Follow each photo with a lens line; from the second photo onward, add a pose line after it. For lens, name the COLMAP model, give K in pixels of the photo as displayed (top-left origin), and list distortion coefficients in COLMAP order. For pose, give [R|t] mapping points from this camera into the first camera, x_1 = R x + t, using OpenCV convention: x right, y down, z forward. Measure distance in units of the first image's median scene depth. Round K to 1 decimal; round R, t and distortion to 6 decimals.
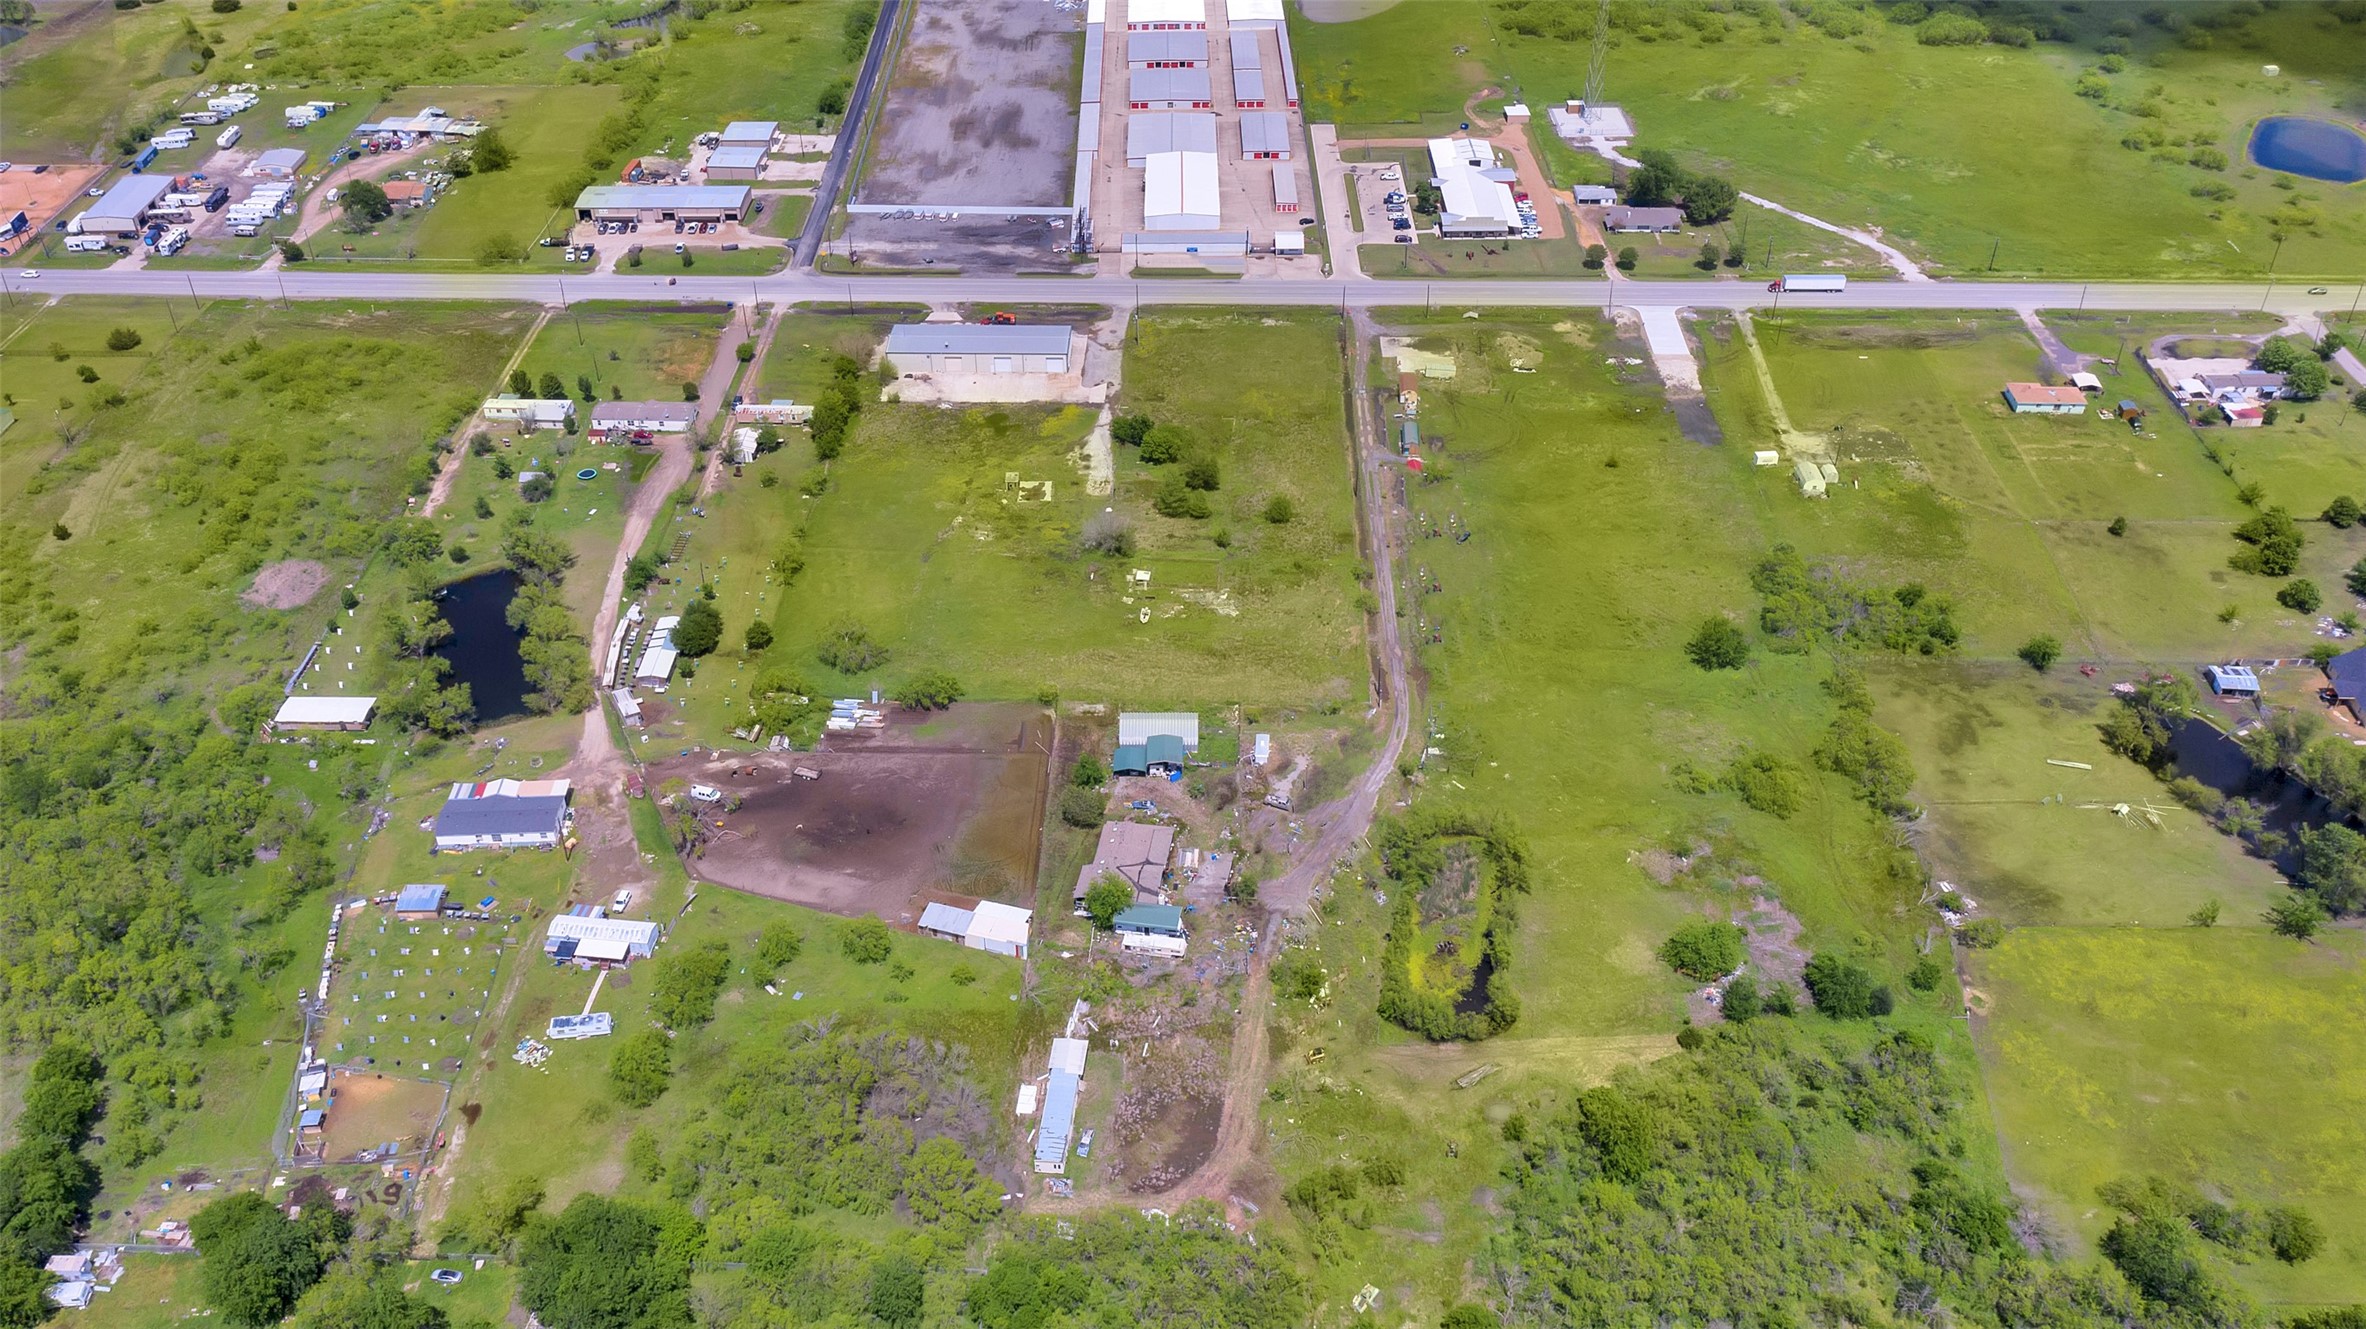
lens RADIAL K [[1884.1, 0, 1179.7], [0, 1884.1, 664.2], [0, 0, 1]] dist [-0.007040, 0.008504]
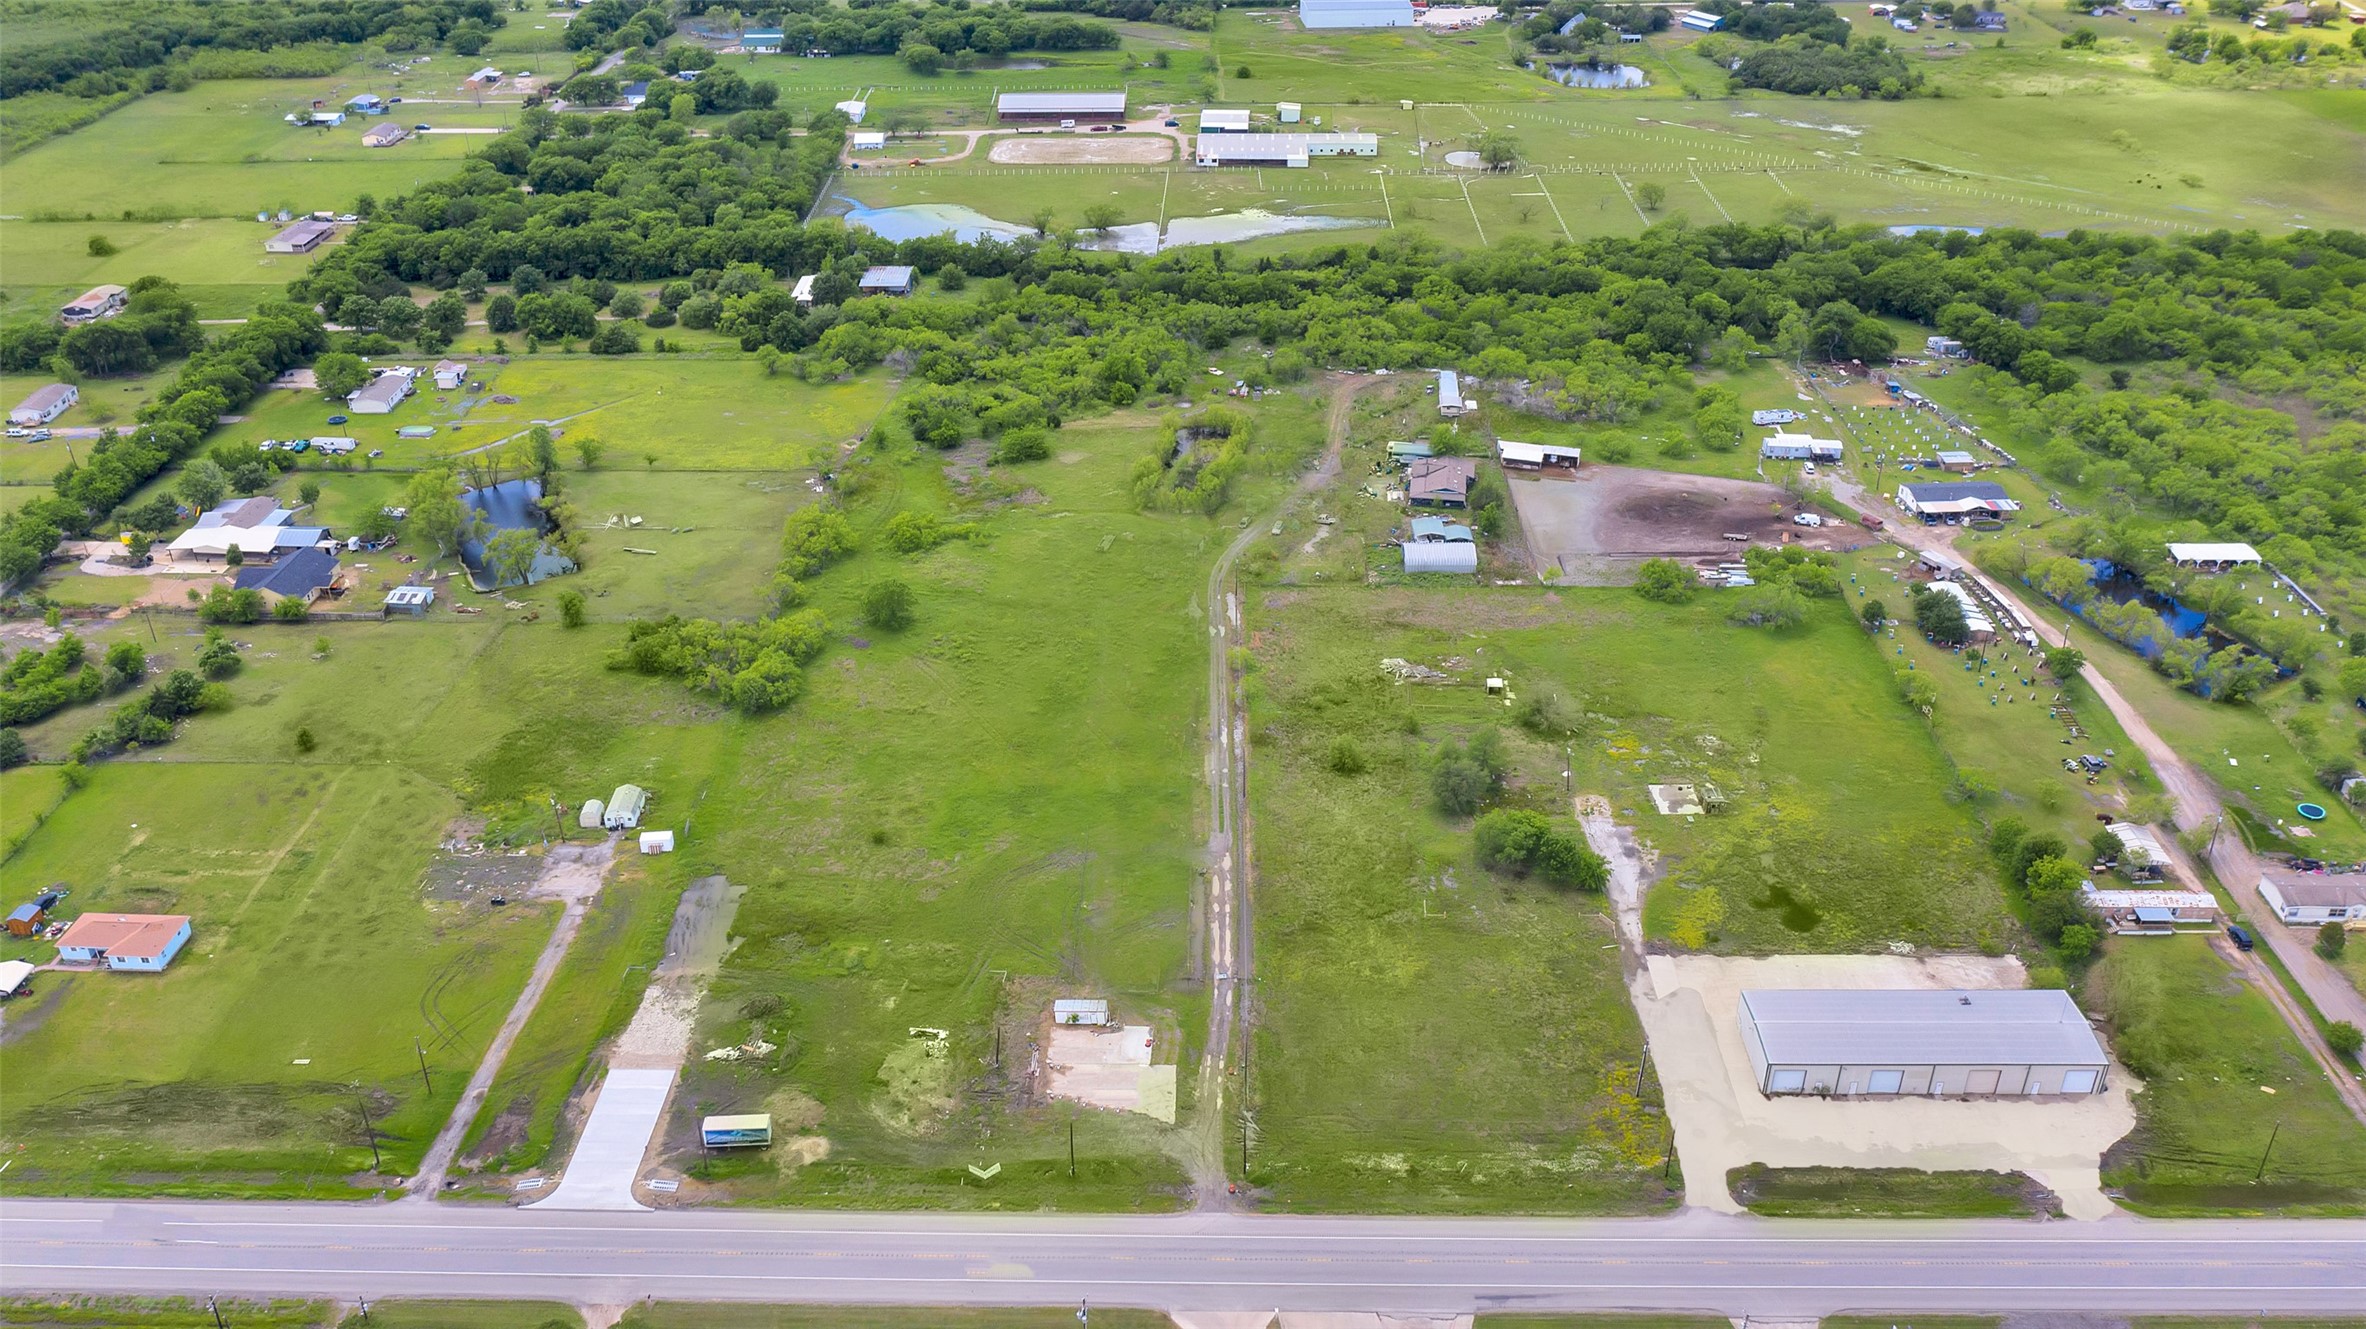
lens RADIAL K [[1884.1, 0, 1179.7], [0, 1884.1, 664.2], [0, 0, 1]] dist [-0.007040, 0.008504]
pose [[-0.999910, 0.013431, -0.000651, 0.109002], [0.004677, 0.392733, 0.919640, -0.731264], [0.012607, 0.919554, -0.392761, 1.142258]]
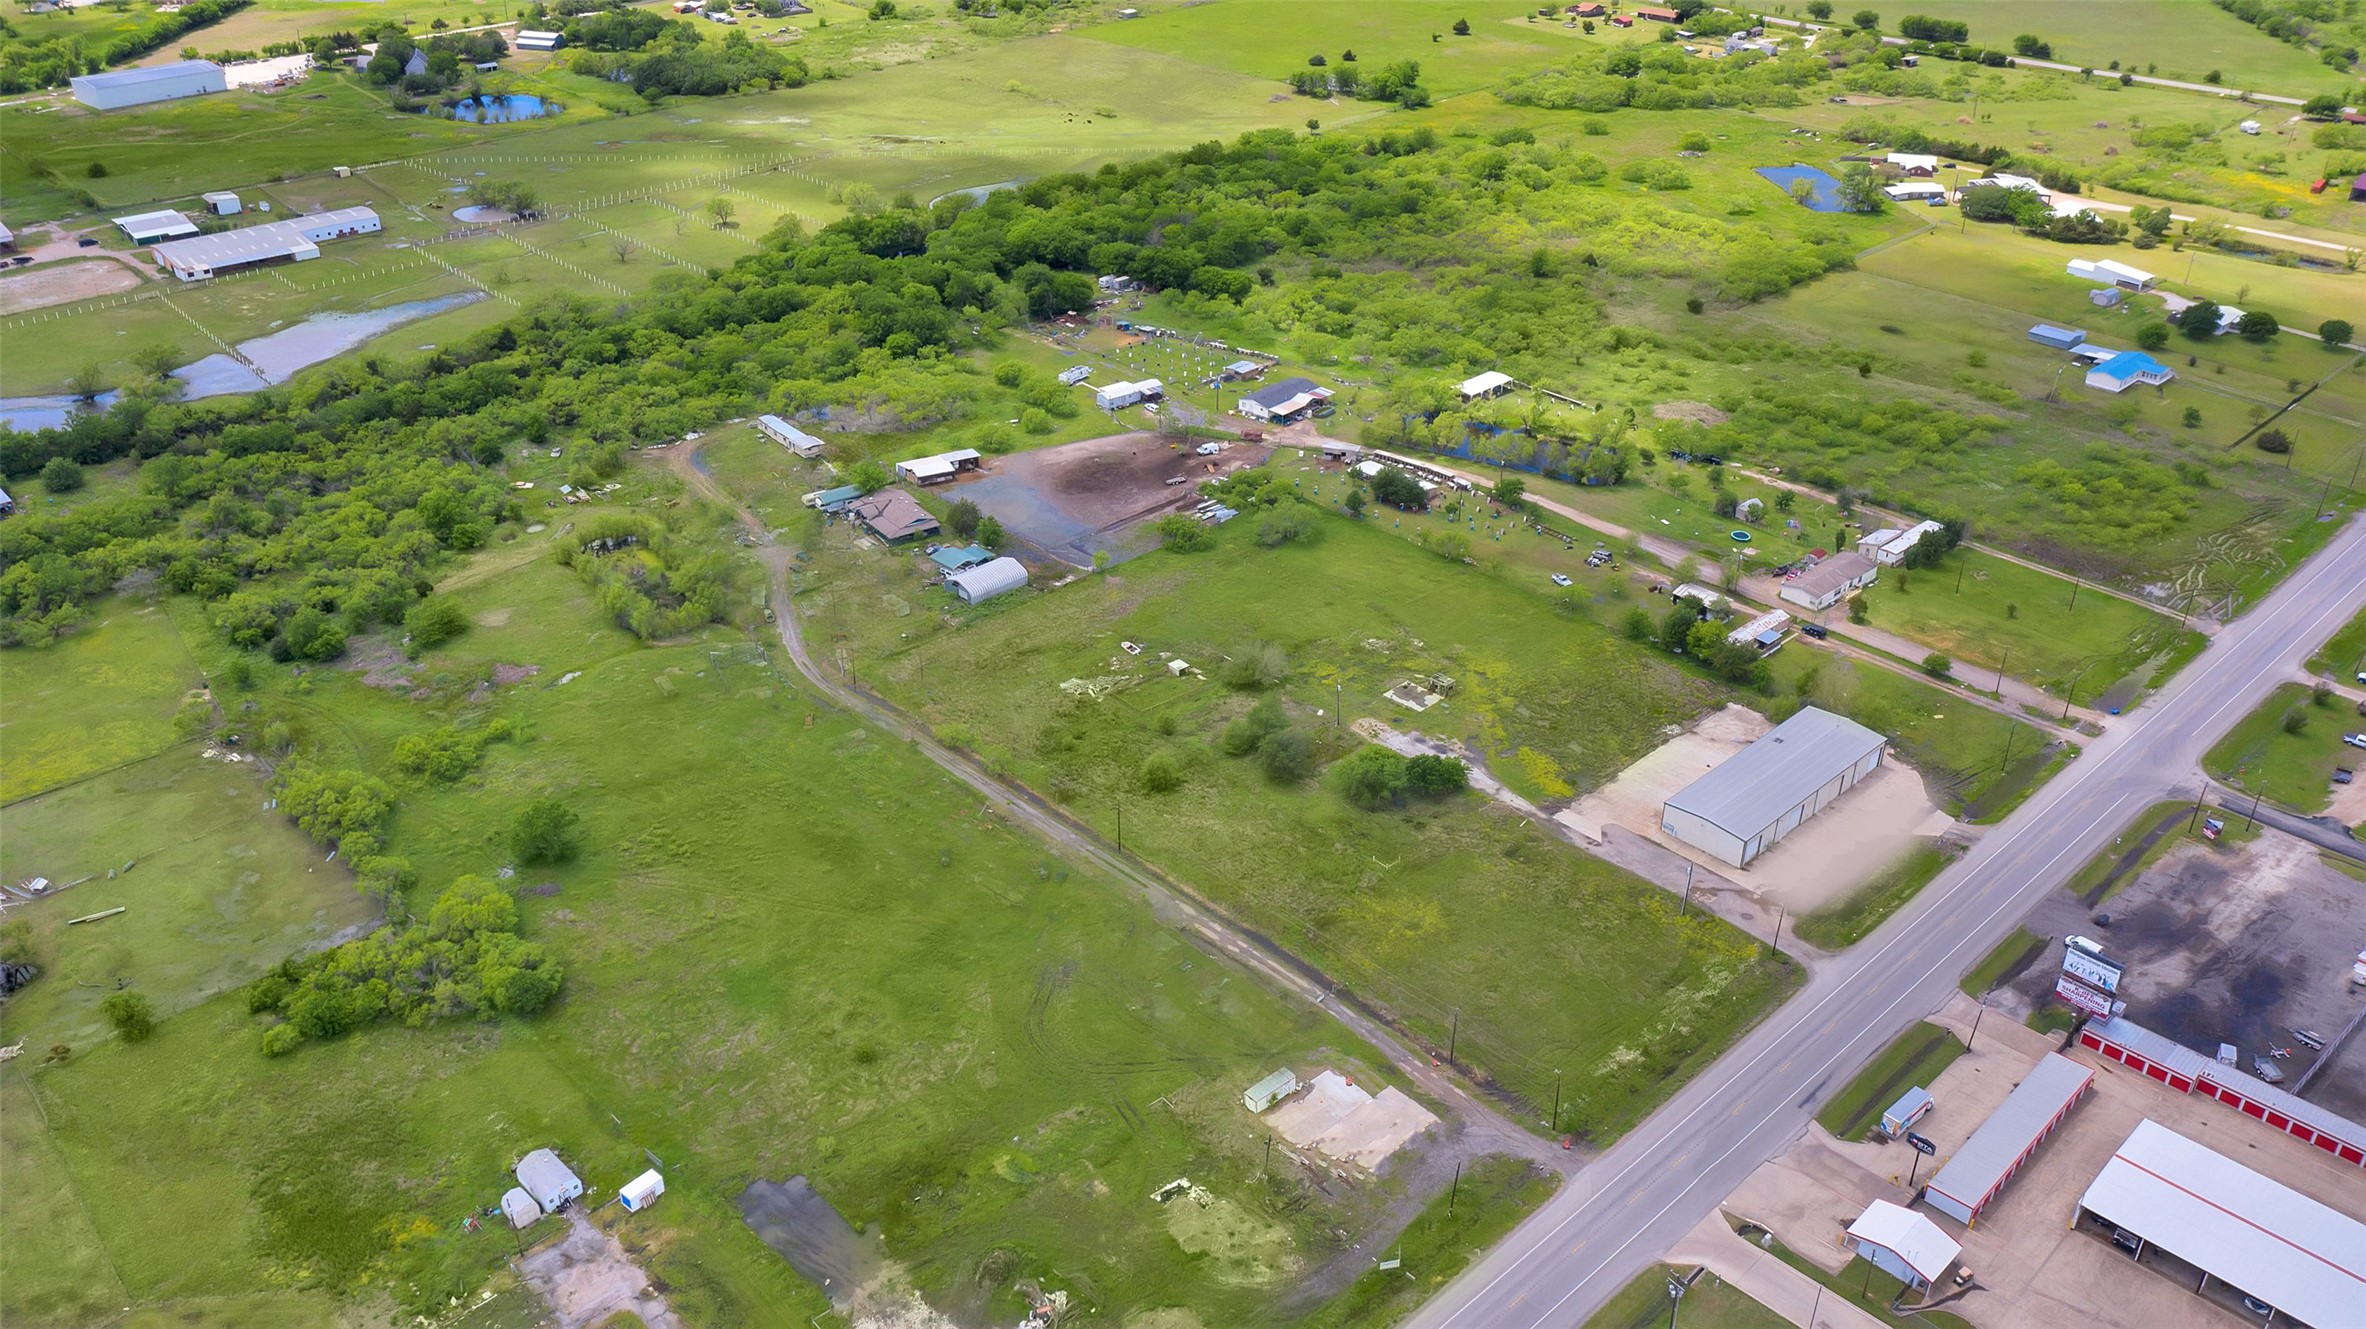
lens RADIAL K [[1884.1, 0, 1179.7], [0, 1884.1, 664.2], [0, 0, 1]] dist [-0.007040, 0.008504]
pose [[-0.708203, 0.346128, -0.615341, 0.454256], [-0.431232, 0.478026, 0.765199, -0.625840], [0.559006, 0.807271, -0.189278, 1.001647]]
